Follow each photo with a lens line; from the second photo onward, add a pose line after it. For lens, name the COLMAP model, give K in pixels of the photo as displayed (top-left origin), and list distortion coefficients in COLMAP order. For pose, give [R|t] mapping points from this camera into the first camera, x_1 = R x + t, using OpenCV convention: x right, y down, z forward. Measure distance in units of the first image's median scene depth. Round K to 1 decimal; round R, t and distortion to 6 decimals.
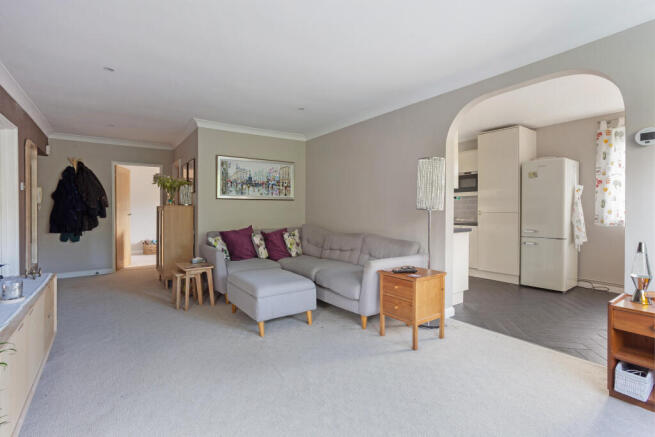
lens RADIAL K [[348.3, 0, 327.5], [0, 348.3, 218.5], [0, 0, 1]] dist [-0.056094, 0.034694]
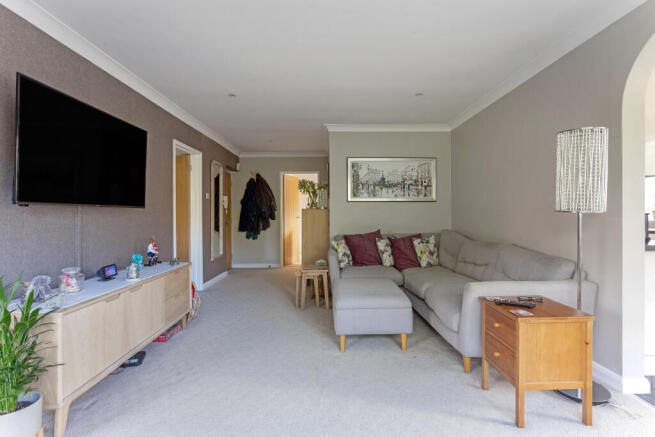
lens RADIAL K [[348.3, 0, 327.5], [0, 348.3, 218.5], [0, 0, 1]] dist [-0.056094, 0.034694]
pose [[0.792539, 0.006279, -0.609788, 0.244573], [-0.011720, 0.999919, -0.004936, -0.003648], [0.609708, 0.011059, 0.792549, 0.180576]]
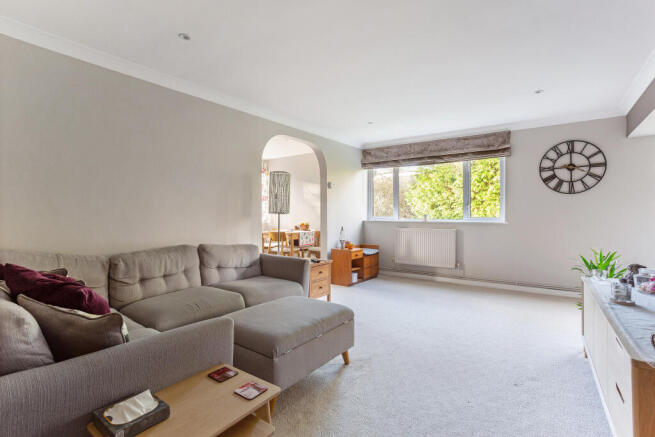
lens RADIAL K [[348.3, 0, 327.5], [0, 348.3, 218.5], [0, 0, 1]] dist [-0.056094, 0.034694]
pose [[-0.327602, 0.006976, 0.944790, -0.682084], [0.011292, 0.999930, -0.003467, -0.009743], [-0.944748, 0.009533, -0.327658, 0.950291]]
